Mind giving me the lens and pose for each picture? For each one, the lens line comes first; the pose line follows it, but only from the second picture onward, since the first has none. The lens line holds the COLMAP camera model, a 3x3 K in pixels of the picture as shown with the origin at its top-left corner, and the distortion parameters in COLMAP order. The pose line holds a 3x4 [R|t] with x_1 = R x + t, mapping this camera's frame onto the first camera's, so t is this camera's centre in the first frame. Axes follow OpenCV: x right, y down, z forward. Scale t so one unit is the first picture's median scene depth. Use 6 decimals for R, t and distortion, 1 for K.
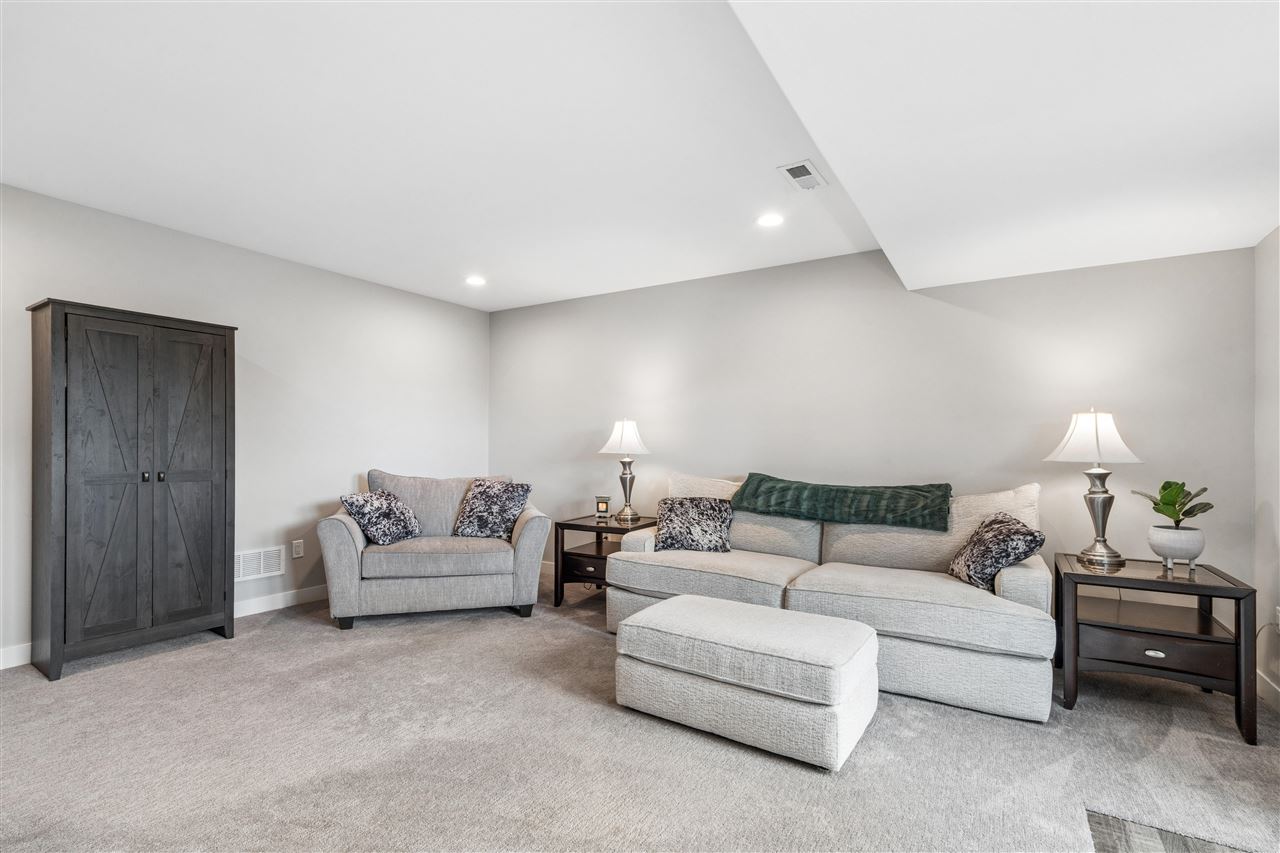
lens RADIAL K [[582.3, 0, 639.2], [0, 582.3, 443.5], [0, 0, 1]] dist [0.001225, 0.000042]
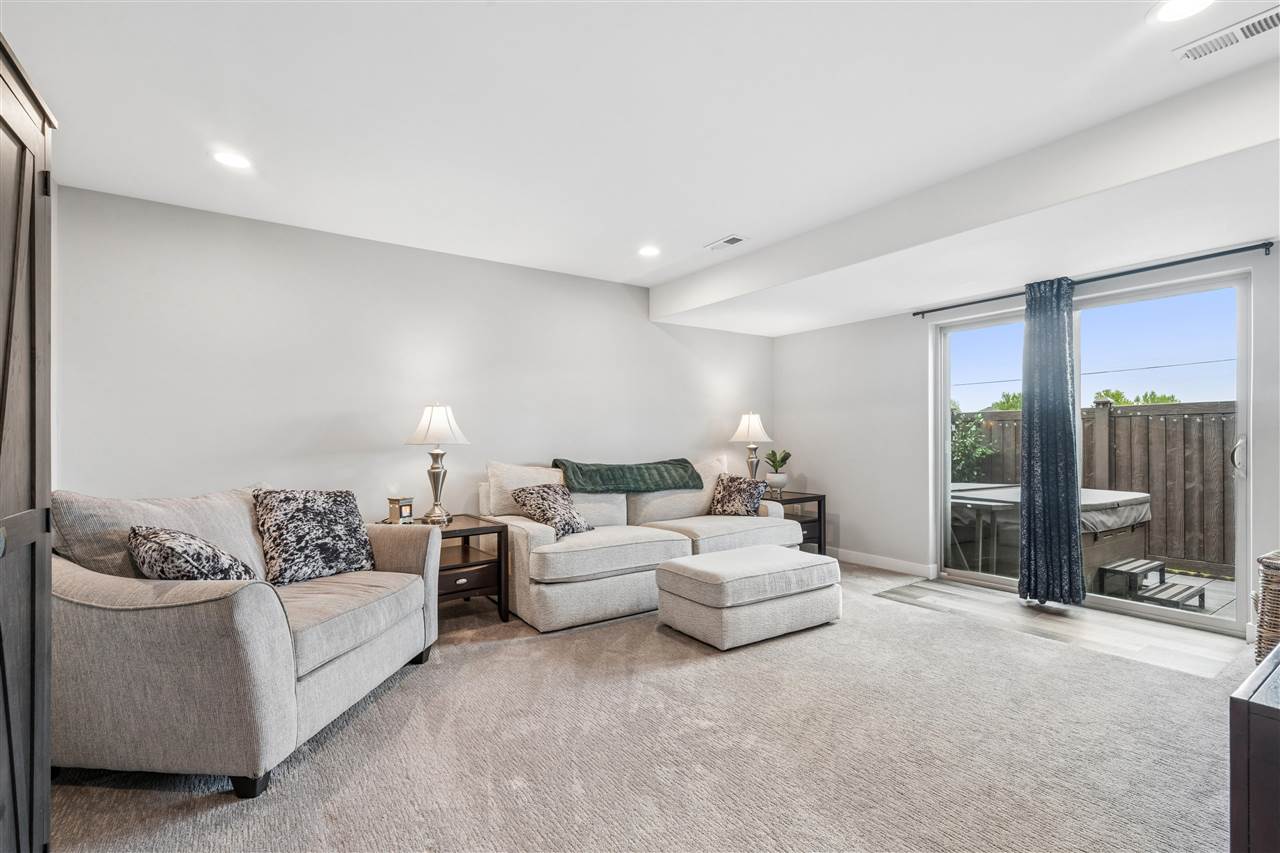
lens RADIAL K [[565.7, 0, 640.0], [0, 565.7, 426.5], [0, 0, 1]] dist [-0.002662, -0.000120]
pose [[0.399553, 0.004115, 0.916701, -0.737345], [-0.001472, 0.999992, -0.003847, -0.006515], [-0.916709, 0.000187, 0.399555, 0.432755]]
